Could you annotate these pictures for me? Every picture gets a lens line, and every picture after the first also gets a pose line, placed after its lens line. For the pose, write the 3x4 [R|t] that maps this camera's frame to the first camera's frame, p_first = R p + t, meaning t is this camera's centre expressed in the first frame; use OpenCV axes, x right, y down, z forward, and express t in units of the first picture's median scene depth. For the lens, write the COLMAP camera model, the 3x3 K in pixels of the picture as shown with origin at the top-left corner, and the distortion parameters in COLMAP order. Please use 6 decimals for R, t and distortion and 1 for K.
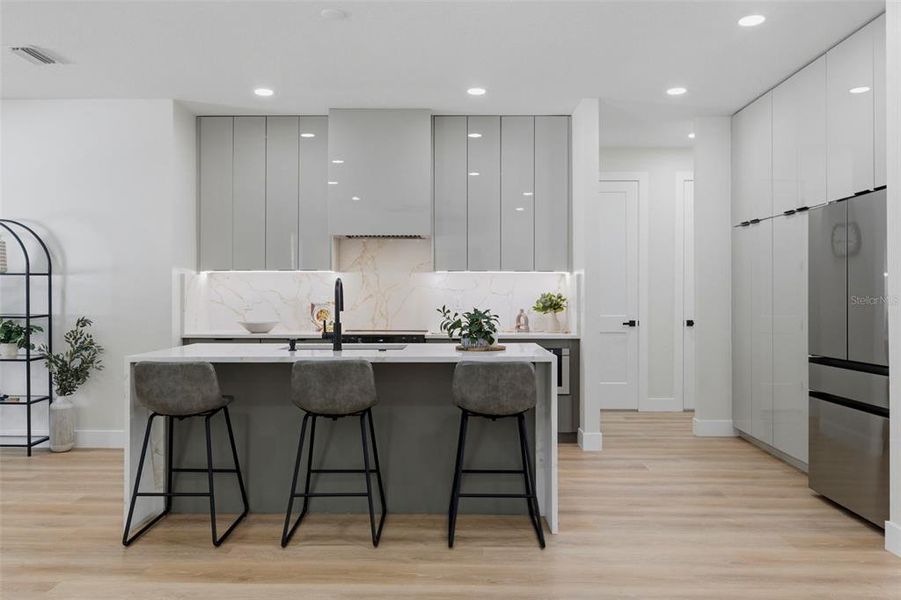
lens RADIAL K [[694.2, 0, 450.5], [0, 694.2, 300.0], [0, 0, 1]] dist [-0.010667, -0.000757]
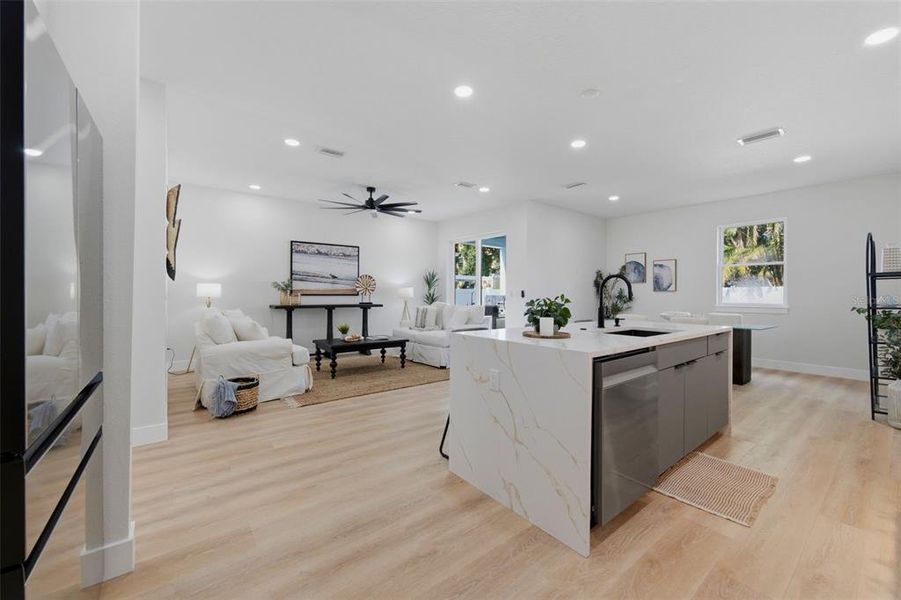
lens RADIAL K [[357.1, 0, 452.1], [0, 357.1, 295.6], [0, 0, 1]] dist [-0.001253, 0.000272]
pose [[-0.770398, -0.004237, -0.637550, 0.364091], [-0.014767, 0.999828, 0.011200, 0.005168], [0.637393, 0.018043, -0.770328, 0.960663]]
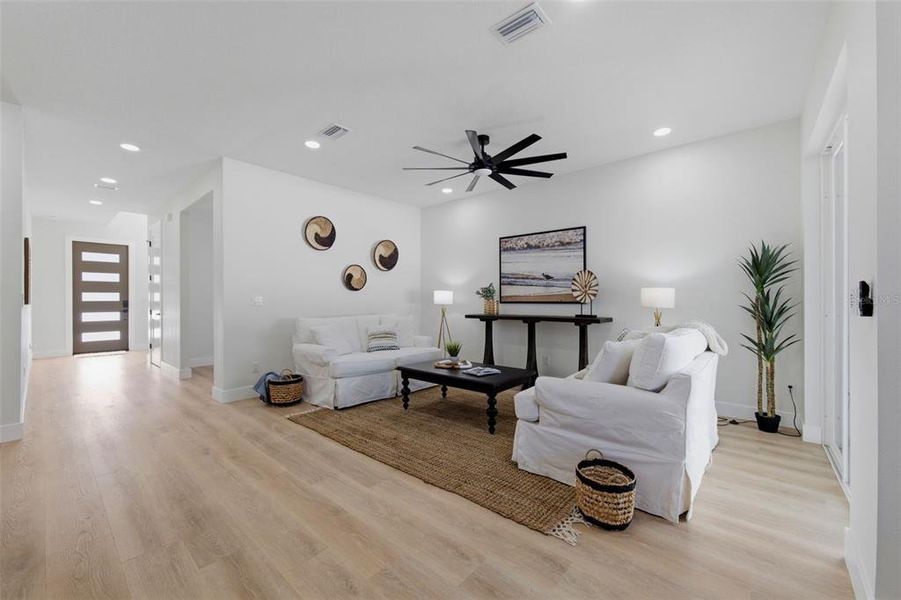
lens RADIAL K [[359.0, 0, 452.5], [0, 359.0, 298.0], [0, 0, 1]] dist [0.000809, 0.000485]
pose [[-0.771094, -0.000496, 0.636721, -0.466328], [0.002753, 0.999988, 0.004114, 0.007092], [-0.636715, 0.004925, -0.771084, 0.582103]]
